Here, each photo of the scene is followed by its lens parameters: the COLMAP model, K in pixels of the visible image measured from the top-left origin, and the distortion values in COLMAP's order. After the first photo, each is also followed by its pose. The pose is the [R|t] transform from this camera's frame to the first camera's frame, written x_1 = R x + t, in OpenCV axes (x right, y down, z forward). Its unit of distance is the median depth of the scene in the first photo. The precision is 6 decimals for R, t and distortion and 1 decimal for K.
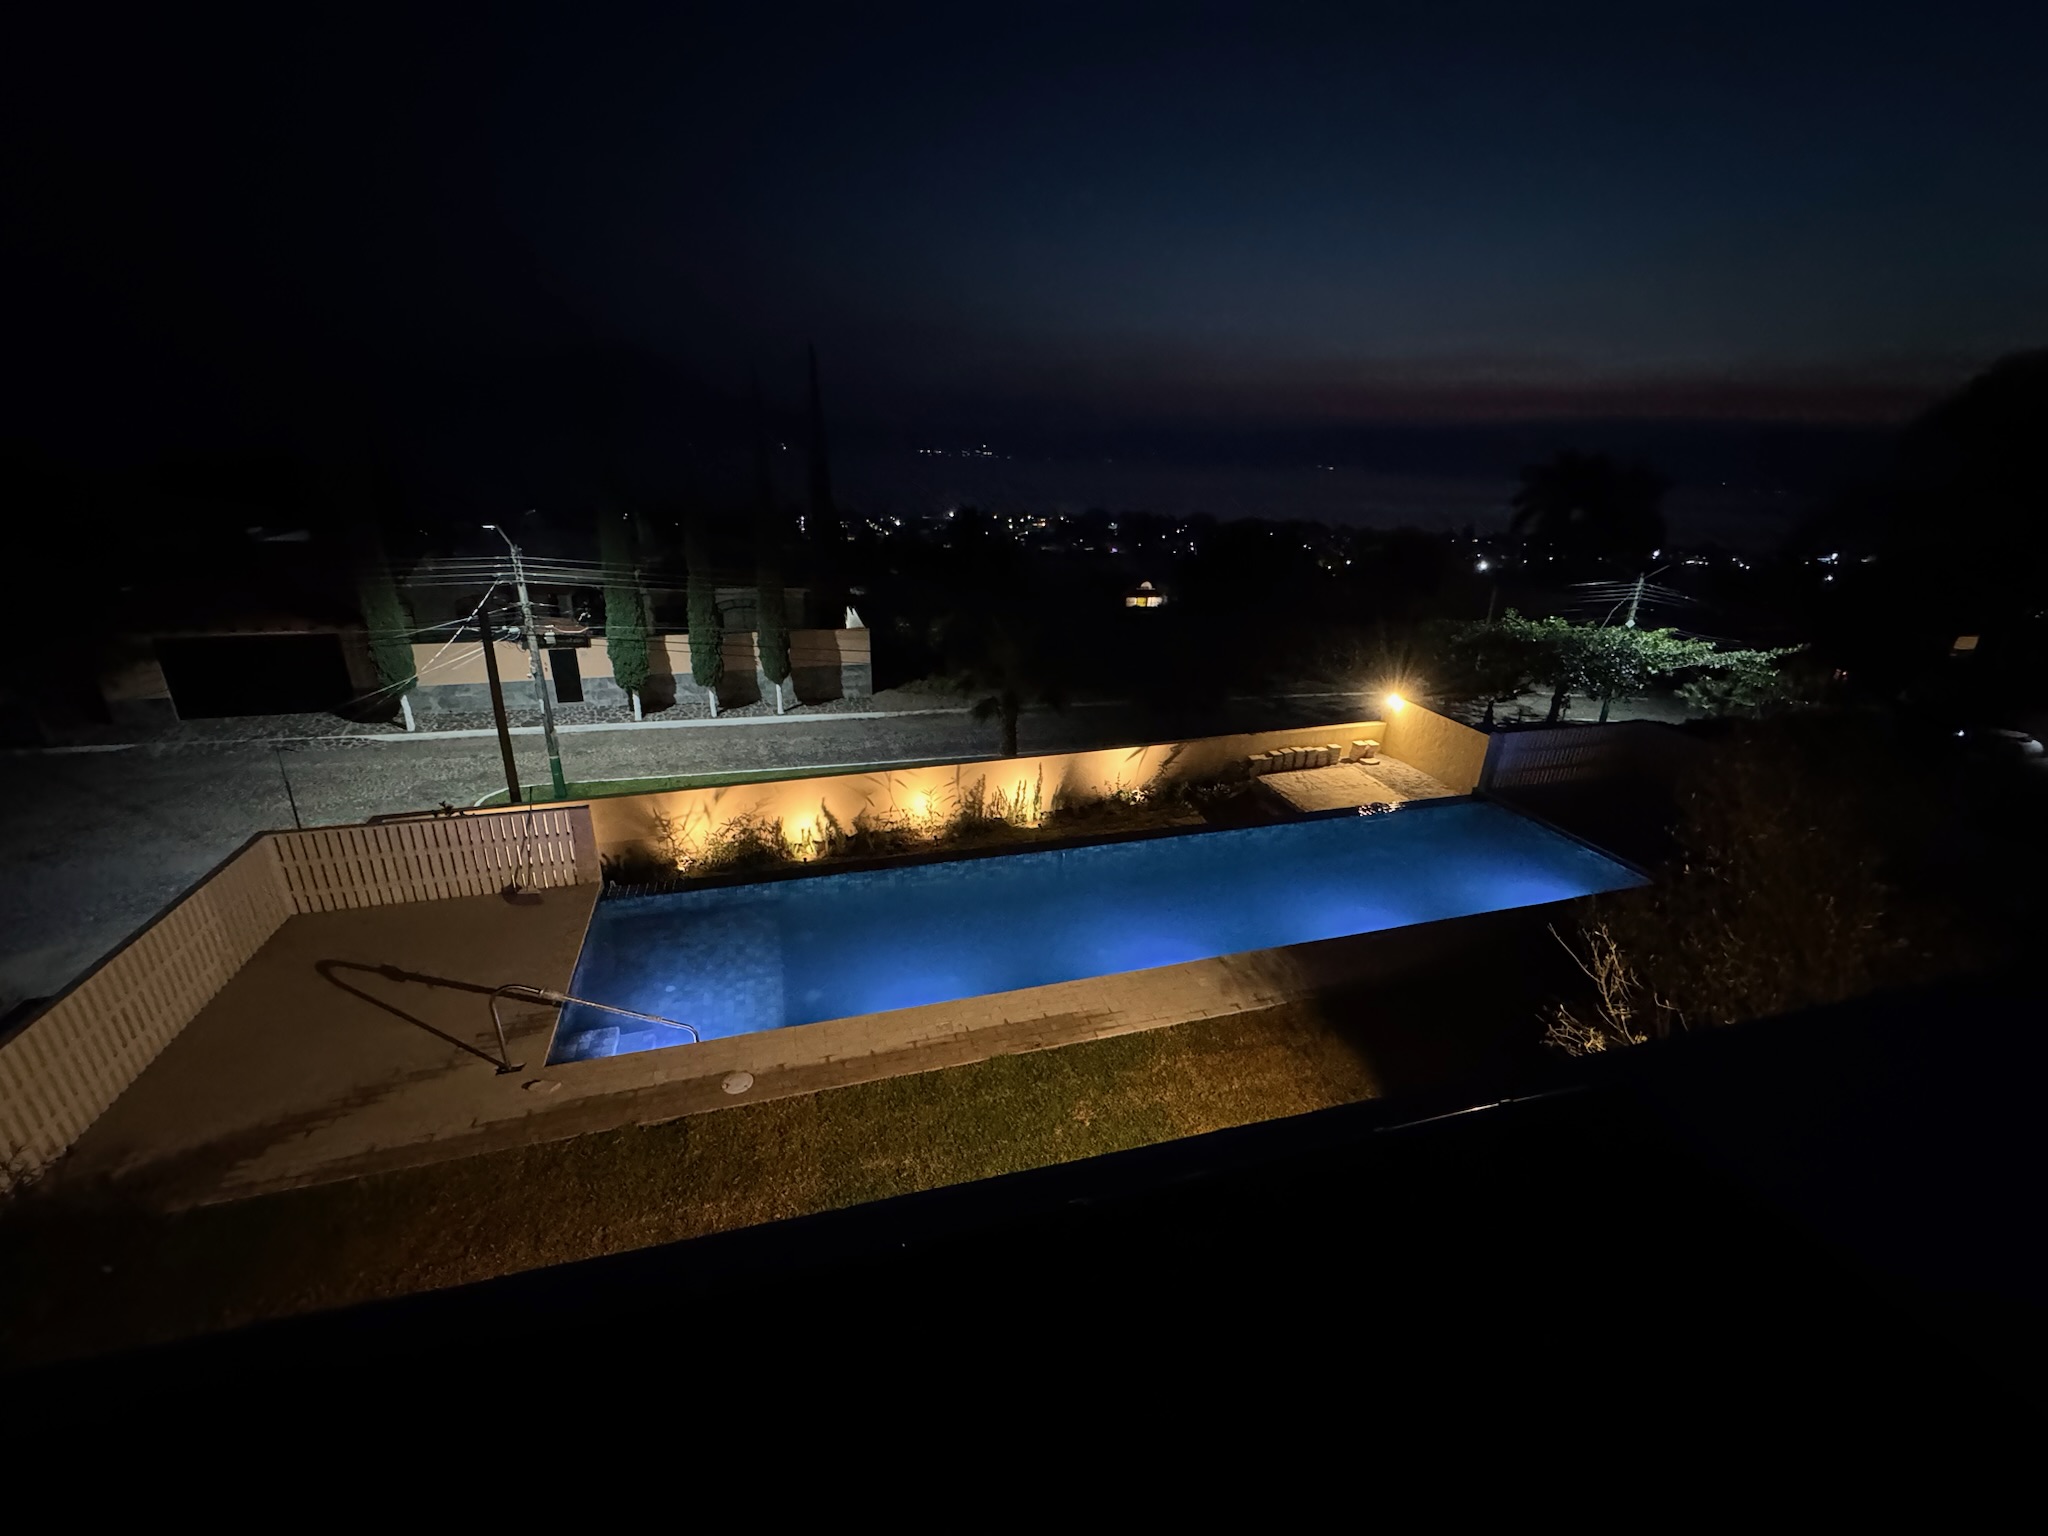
lens RADIAL K [[813.0, 0, 1027.1], [0, 813.0, 768.1], [0, 0, 1]] dist [-0.005272, 0.001370]
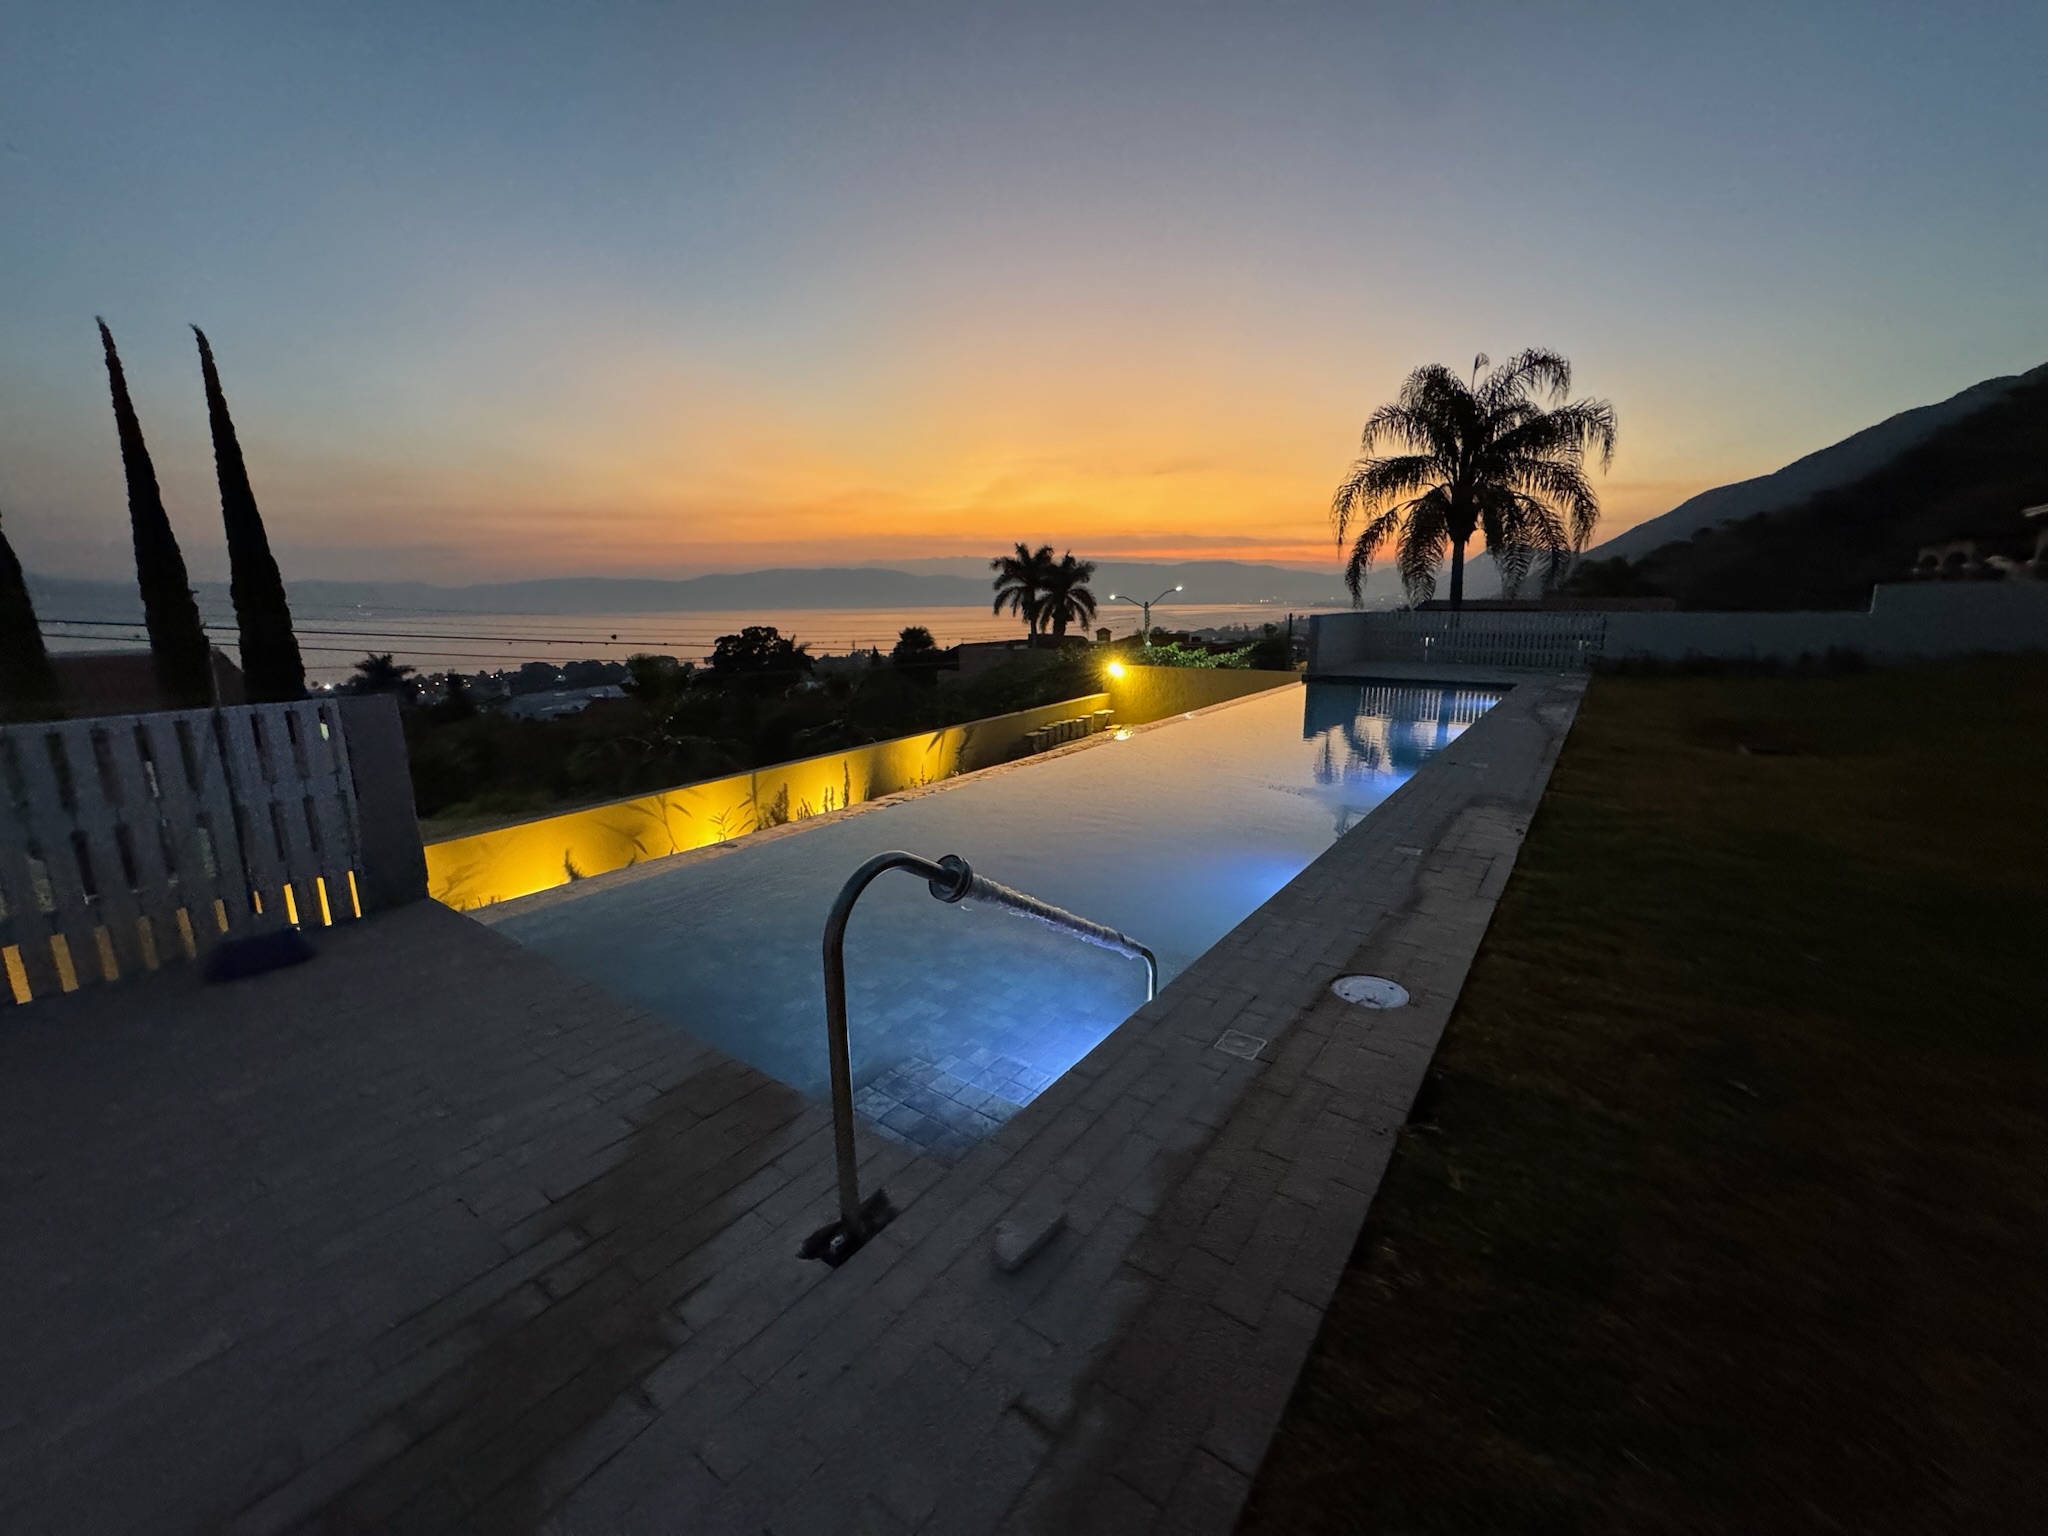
lens RADIAL K [[813.0, 0, 1020.2], [0, 813.0, 770.9], [0, 0, 1]] dist [-0.005272, 0.001370]
pose [[0.807689, -0.169826, 0.564621, -0.180544], [0.256114, 0.963612, -0.076537, 0.065658], [-0.531078, 0.206426, 0.821794, 0.179899]]
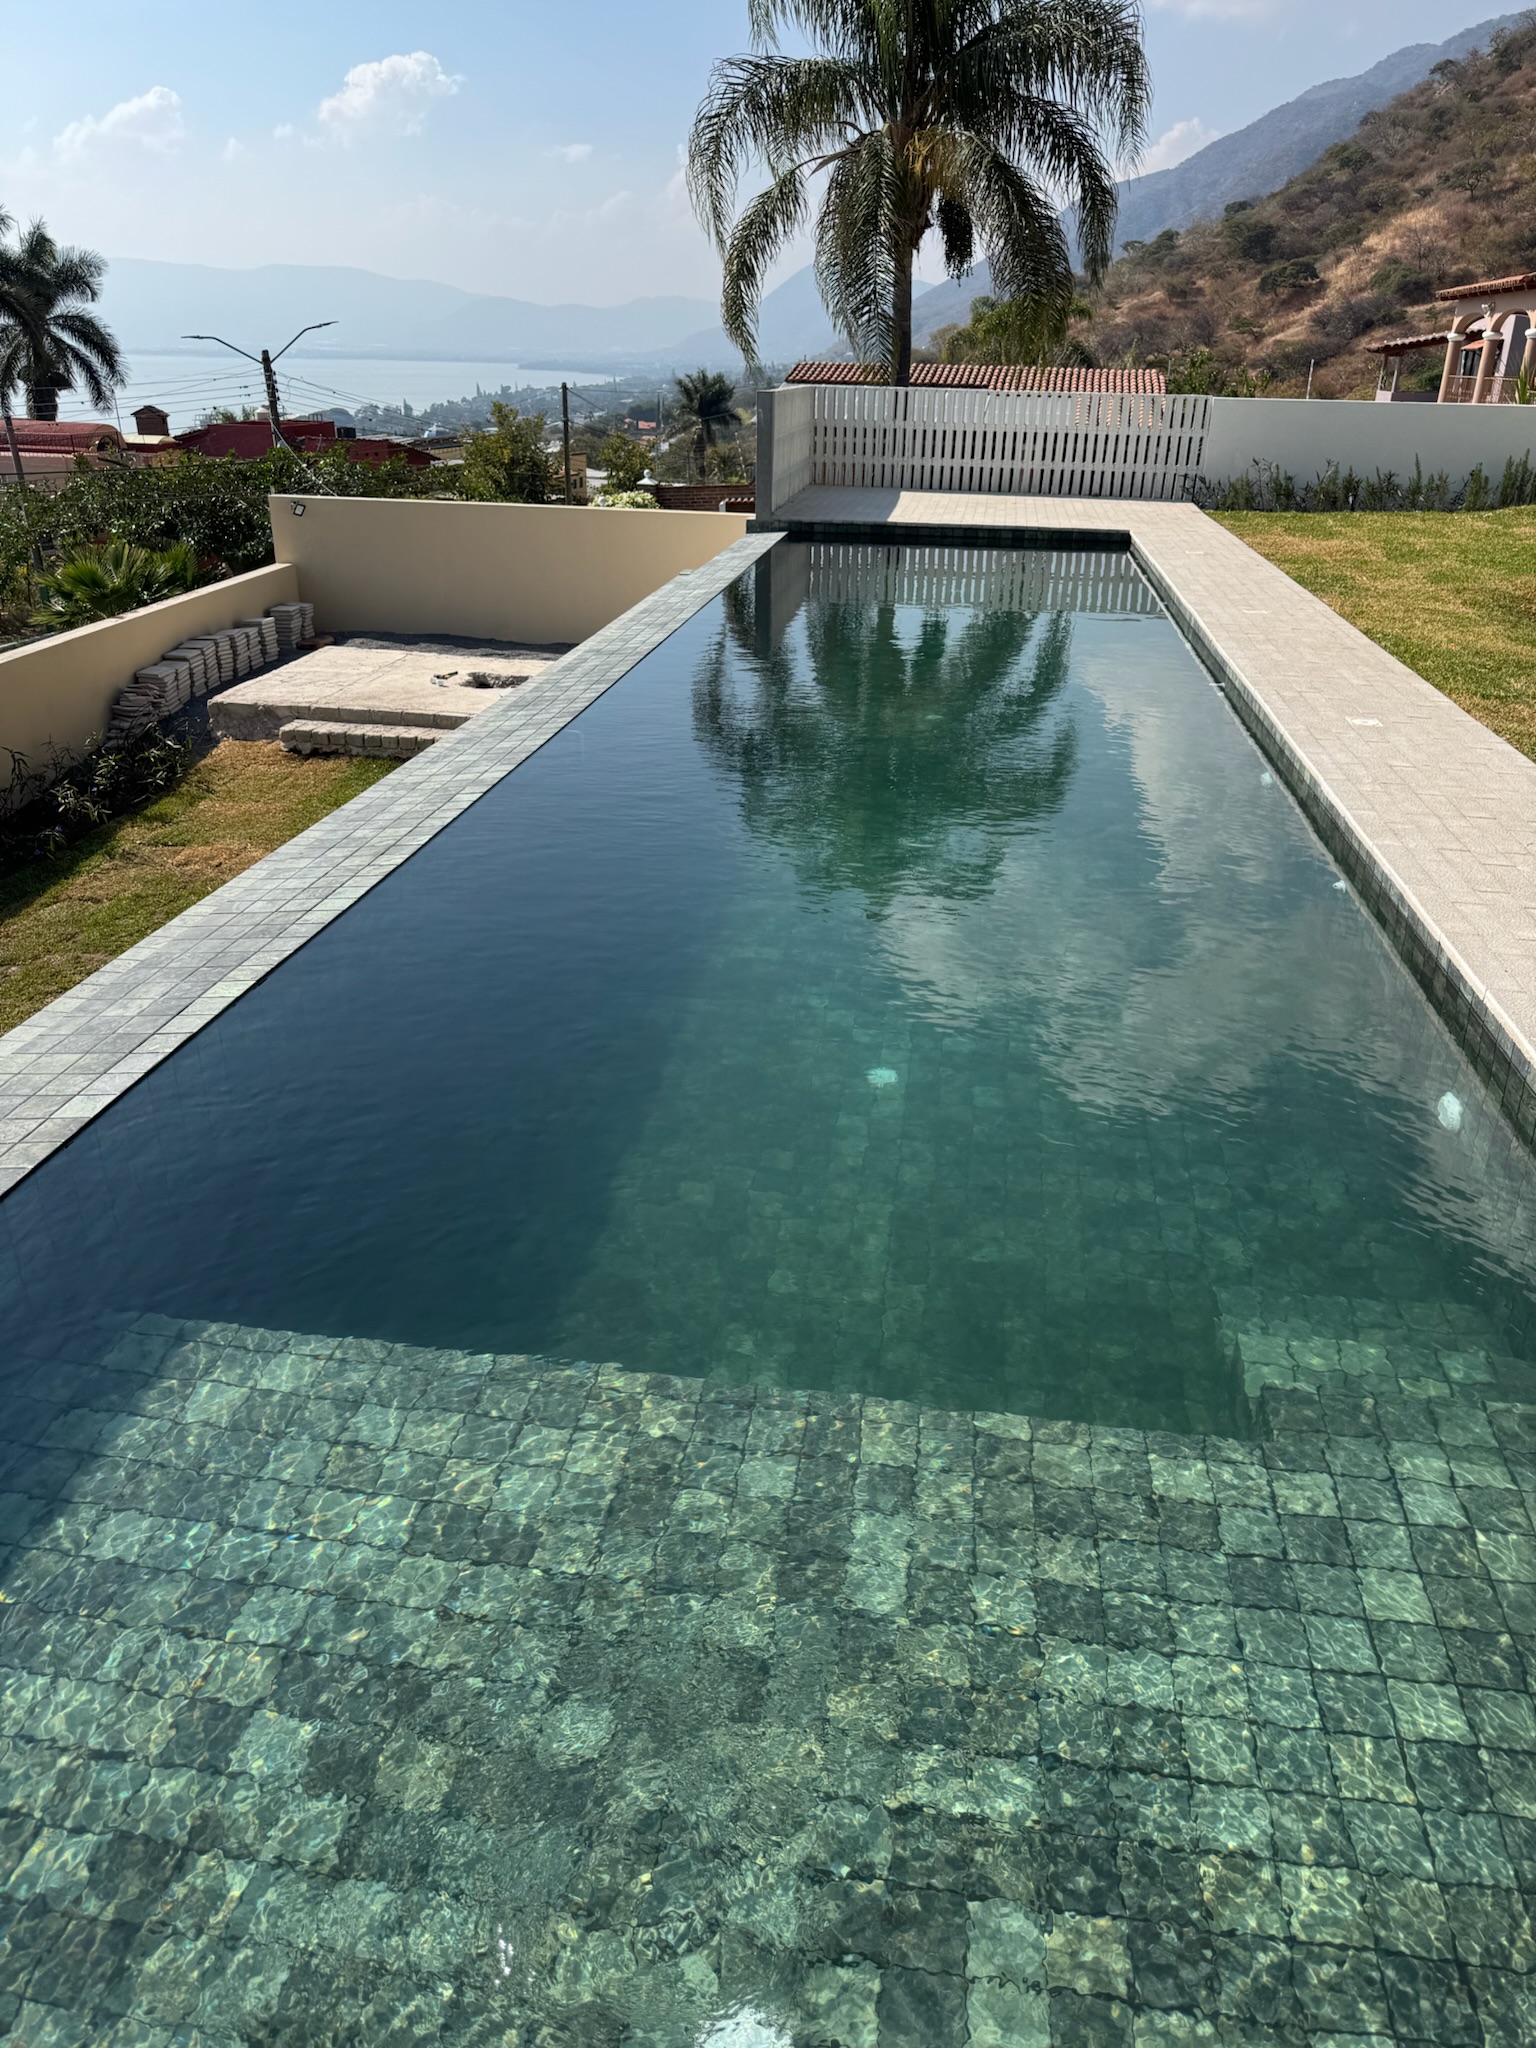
lens RADIAL K [[1431.8, 0, 761.2], [0, 1431.8, 1024.4], [0, 0, 1]] dist [0.049619, -0.056523]
pose [[0.436516, -0.408065, 0.801833, -0.164887], [0.327868, 0.902091, 0.280597, 0.029381], [-0.837828, 0.140410, 0.527569, 0.275332]]
